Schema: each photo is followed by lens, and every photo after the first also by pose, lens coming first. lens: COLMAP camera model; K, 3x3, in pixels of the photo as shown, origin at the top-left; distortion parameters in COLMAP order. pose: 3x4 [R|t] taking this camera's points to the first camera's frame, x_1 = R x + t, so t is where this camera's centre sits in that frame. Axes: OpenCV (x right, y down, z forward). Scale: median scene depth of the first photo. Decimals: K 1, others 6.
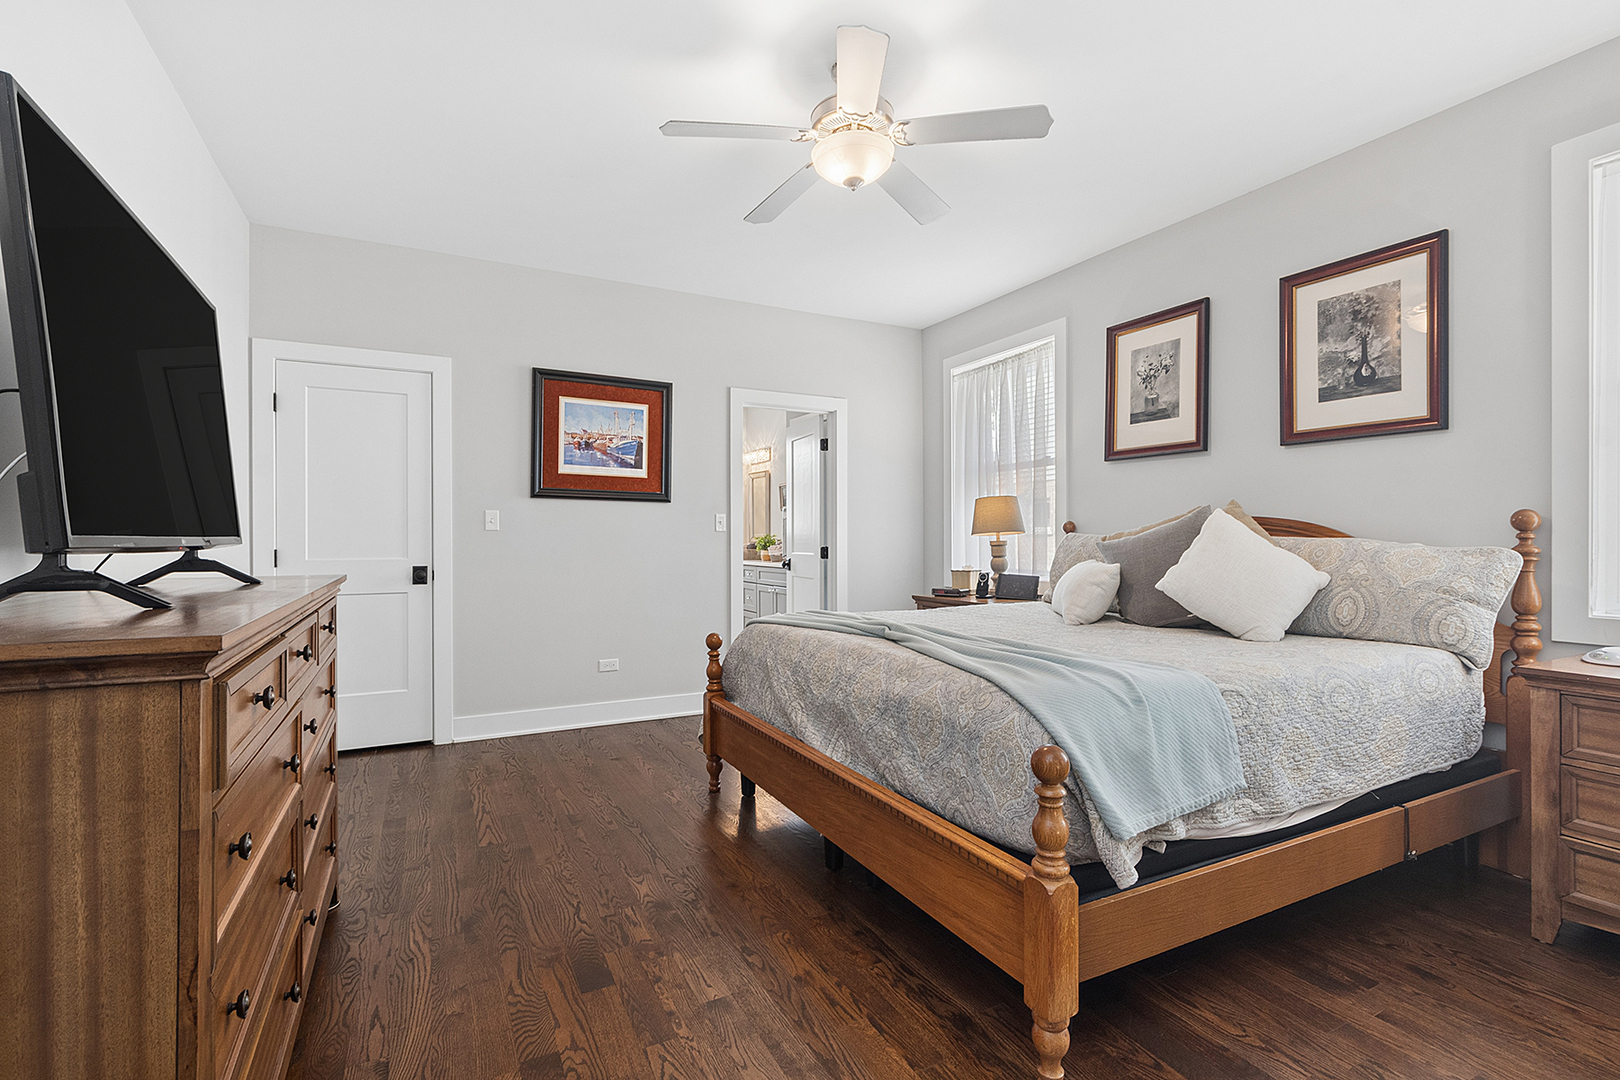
lens RADIAL K [[715.9, 0, 803.5], [0, 715.9, 540.0], [0, 0, 1]] dist [-0.003280, 0.000035]
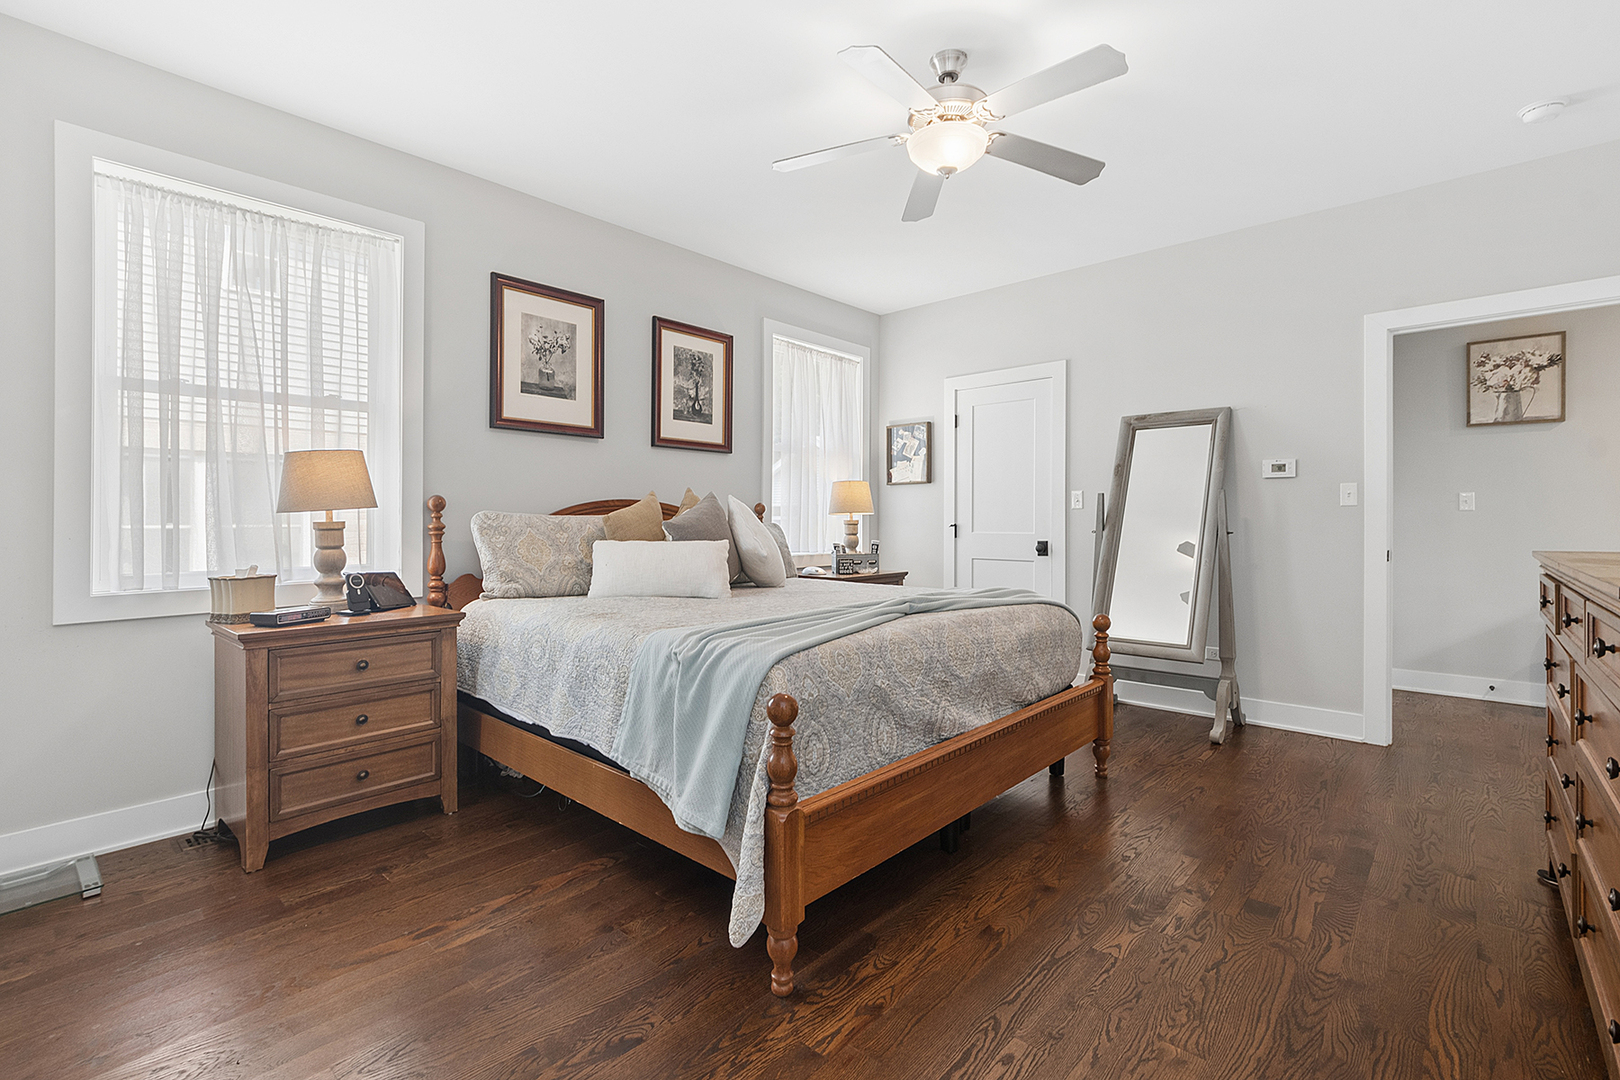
lens RADIAL K [[715.9, 0, 805.9], [0, 715.9, 524.4], [0, 0, 1]] dist [-0.003280, 0.000035]
pose [[-0.330090, -0.004922, 0.943937, -0.577092], [0.003700, 0.999972, 0.006508, 0.001060], [-0.943942, 0.005641, -0.330063, 1.060484]]
